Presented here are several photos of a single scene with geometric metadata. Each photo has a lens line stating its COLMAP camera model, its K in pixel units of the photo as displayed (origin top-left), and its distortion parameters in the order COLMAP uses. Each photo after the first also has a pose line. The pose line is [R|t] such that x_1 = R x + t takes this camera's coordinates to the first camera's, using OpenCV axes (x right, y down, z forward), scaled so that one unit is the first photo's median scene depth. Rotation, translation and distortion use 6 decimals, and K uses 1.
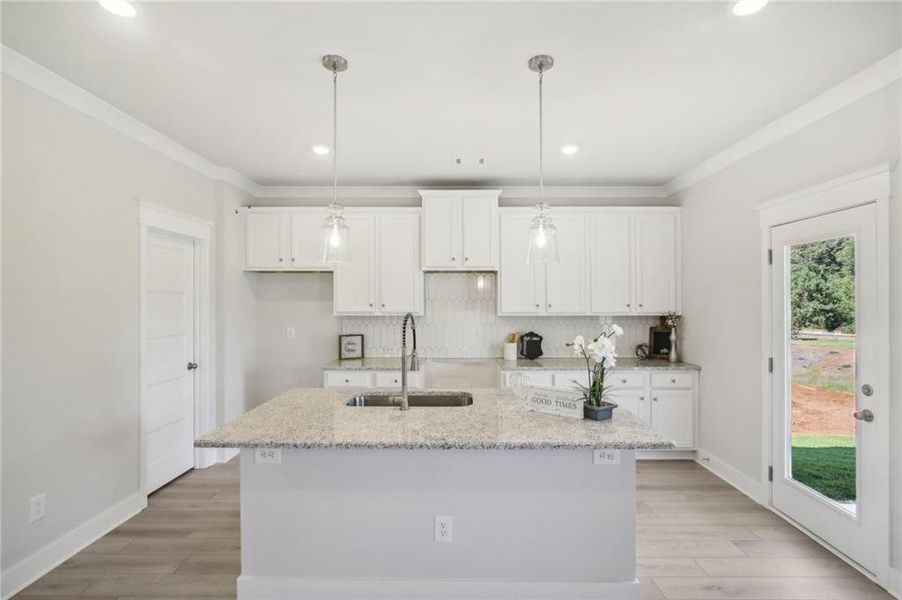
lens RADIAL K [[422.5, 0, 459.1], [0, 422.5, 299.1], [0, 0, 1]] dist [-0.016346, 0.000338]
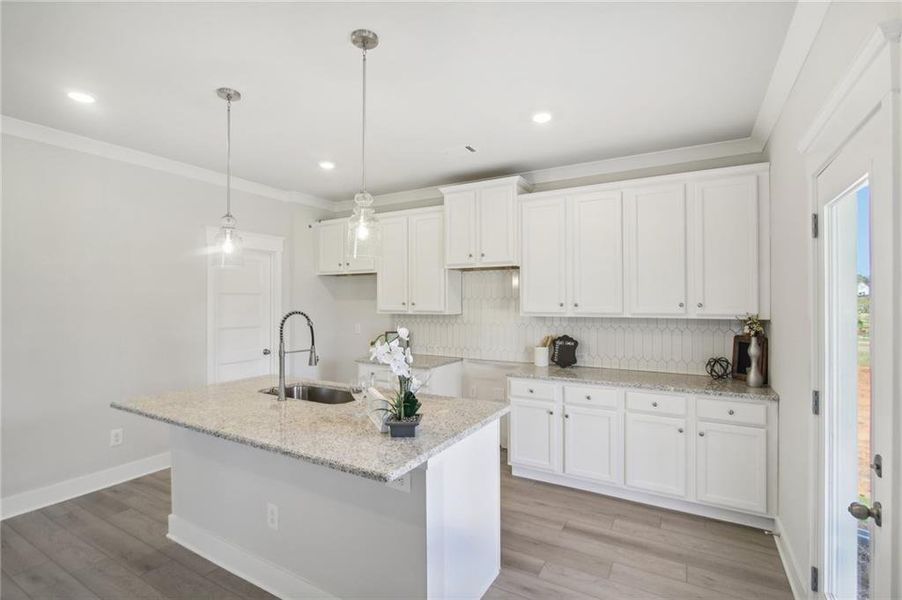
lens RADIAL K [[422.5, 0, 459.1], [0, 422.5, 299.1], [0, 0, 1]] dist [-0.016346, 0.000338]
pose [[0.871438, -0.003928, -0.490491, 0.422256], [0.004377, 0.999990, -0.000231, 0.003230], [0.490487, -0.001945, 0.871446, 0.151979]]
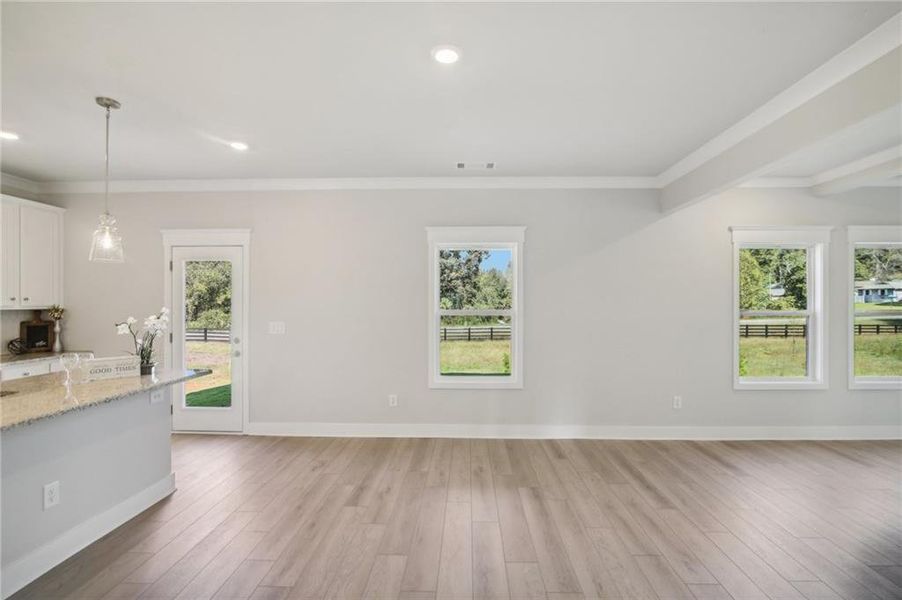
lens RADIAL K [[417.5, 0, 452.7], [0, 417.5, 302.7], [0, 0, 1]] dist [-0.015689, -0.000345]
pose [[0.027098, -0.002612, 0.999629, -0.511582], [-0.004935, 0.999984, 0.002747, 0.015695], [-0.999621, -0.005007, 0.027084, -0.038300]]
